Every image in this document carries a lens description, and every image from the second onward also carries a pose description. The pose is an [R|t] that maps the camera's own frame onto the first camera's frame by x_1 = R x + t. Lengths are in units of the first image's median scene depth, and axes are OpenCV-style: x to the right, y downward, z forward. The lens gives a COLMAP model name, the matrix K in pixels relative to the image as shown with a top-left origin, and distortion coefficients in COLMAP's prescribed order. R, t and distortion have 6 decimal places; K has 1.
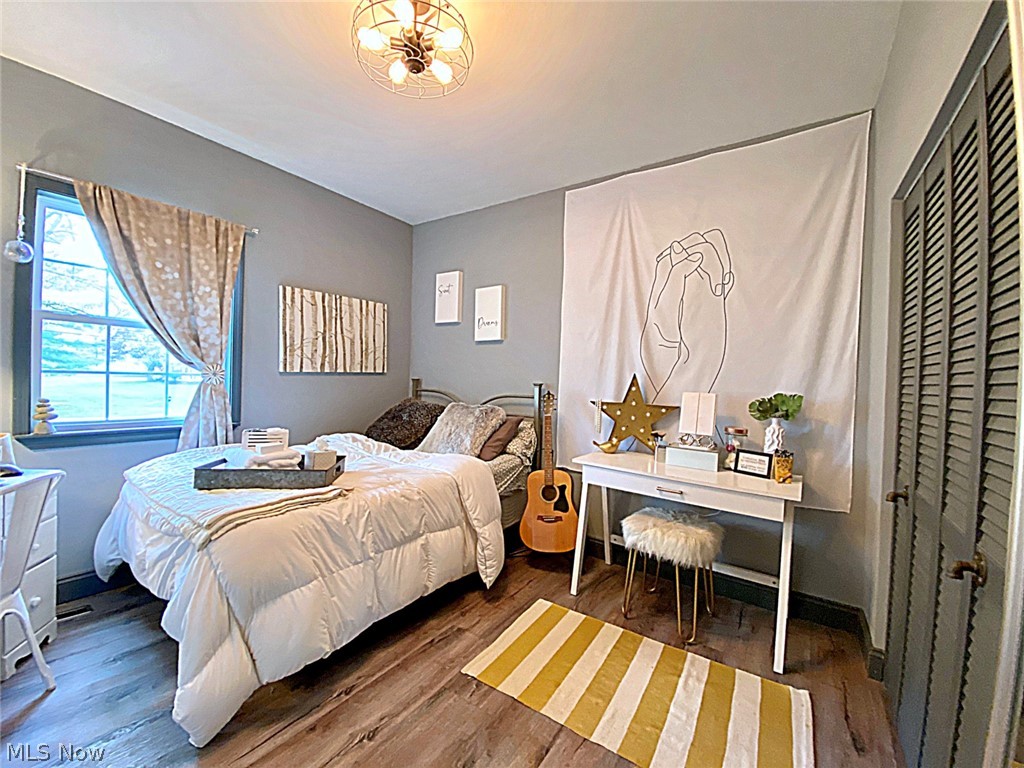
lens RADIAL K [[420.1, 0, 517.0], [0, 420.1, 385.8], [0, 0, 1]] dist [-0.001628, -0.010716]
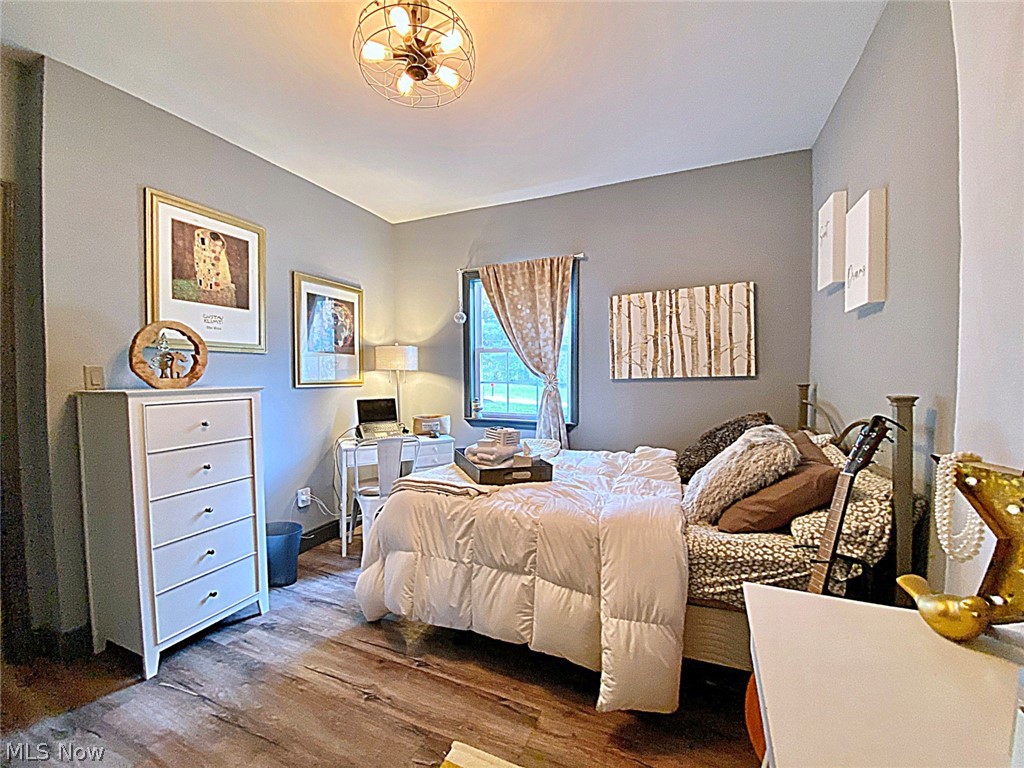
lens RADIAL K [[420.1, 0, 516.6], [0, 420.1, 381.6], [0, 0, 1]] dist [-0.001628, -0.010716]
pose [[0.140093, -0.008150, -0.990105, 0.421571], [-0.004615, 0.999950, -0.008884, -0.015854], [0.990128, 0.005814, 0.140049, 0.595417]]
